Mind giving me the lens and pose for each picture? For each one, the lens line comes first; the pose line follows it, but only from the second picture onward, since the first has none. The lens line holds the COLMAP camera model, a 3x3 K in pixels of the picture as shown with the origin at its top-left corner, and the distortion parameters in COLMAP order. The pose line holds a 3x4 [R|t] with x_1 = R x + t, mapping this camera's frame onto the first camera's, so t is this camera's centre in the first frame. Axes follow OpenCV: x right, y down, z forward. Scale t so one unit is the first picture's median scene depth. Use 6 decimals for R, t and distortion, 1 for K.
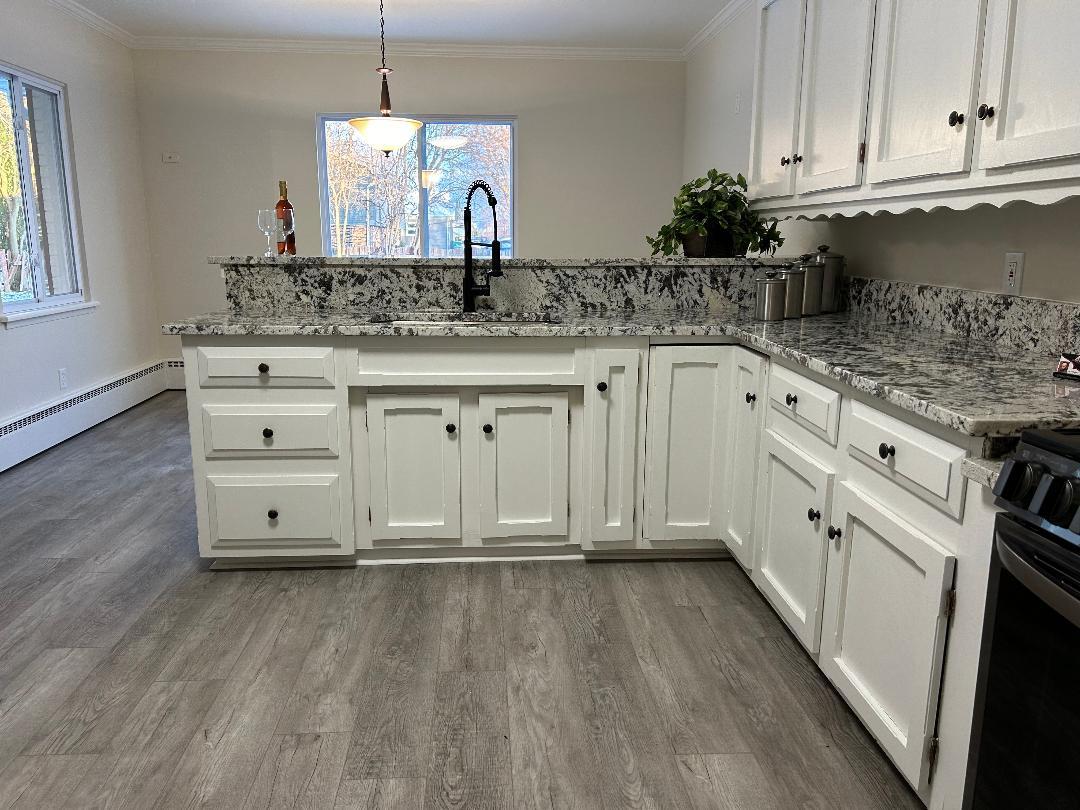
lens RADIAL K [[808.9, 0, 535.0], [0, 808.9, 409.5], [0, 0, 1]] dist [0.066736, -0.076304]
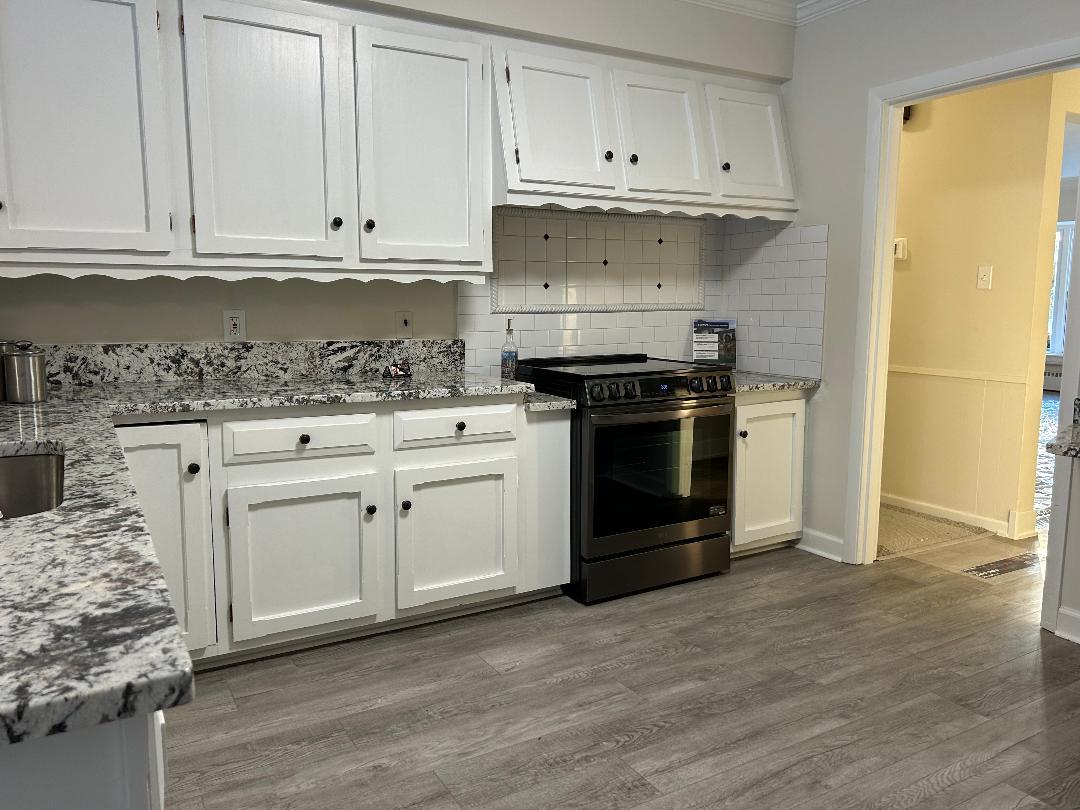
lens RADIAL K [[808.7, 0, 544.7], [0, 808.7, 401.9], [0, 0, 1]] dist [0.064200, -0.073712]
pose [[-0.449542, -0.123907, 0.884624, -0.715438], [0.180063, 0.957433, 0.225608, -0.219068], [-0.874923, 0.260708, -0.408095, 0.970162]]
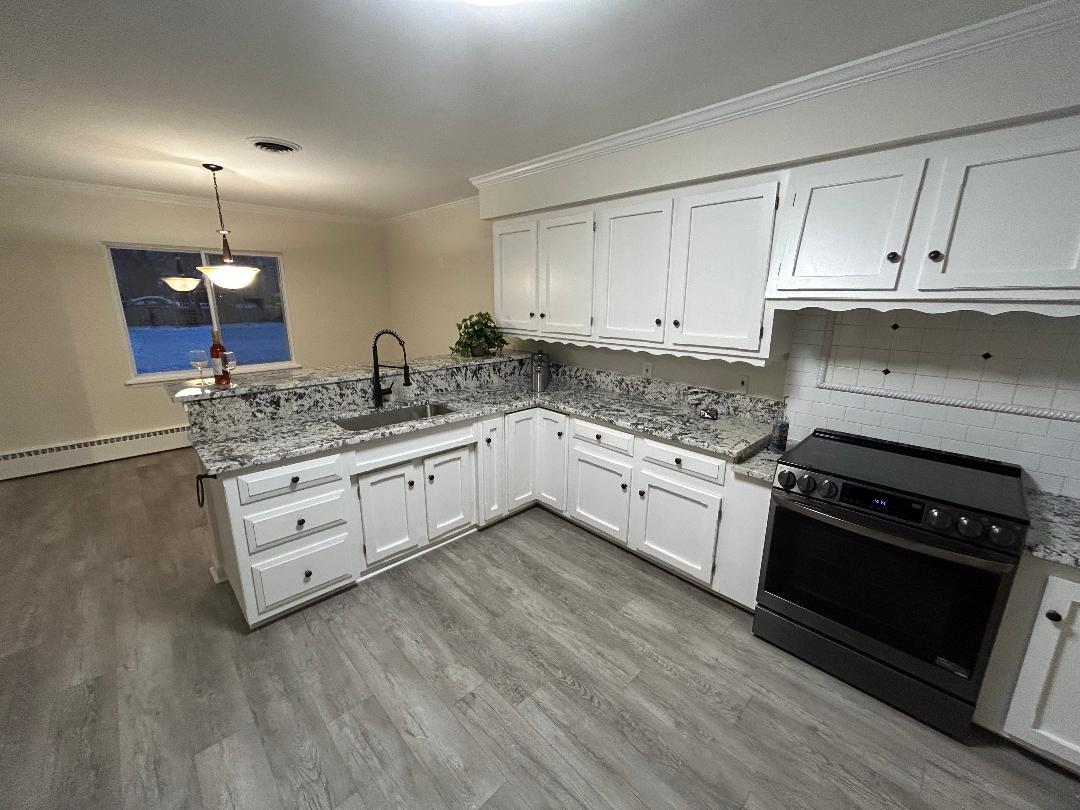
lens RADIAL K [[437.9, 0, 537.1], [0, 437.9, 402.4], [0, 0, 1]] dist [0.000415, -0.000010]
pose [[0.765417, -0.154470, 0.624720, -0.466943], [0.131150, 0.987834, 0.083568, -0.192349], [-0.630029, 0.017968, 0.776364, 0.138360]]
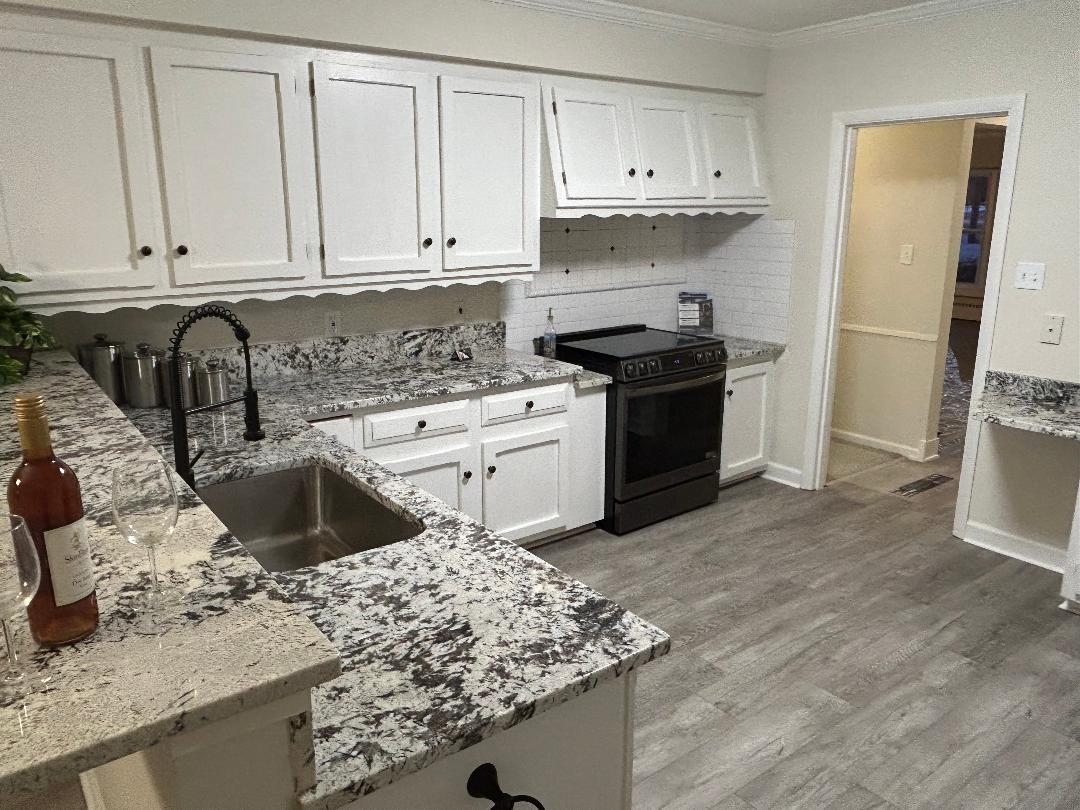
lens RADIAL K [[787.2, 0, 530.9], [0, 787.2, 391.9], [0, 0, 1]] dist [0.019209, -0.038866]
pose [[-0.546225, -0.199976, 0.813417, -0.777418], [0.172565, 0.923388, 0.342892, -0.431375], [-0.819670, 0.327664, -0.469869, 1.241783]]
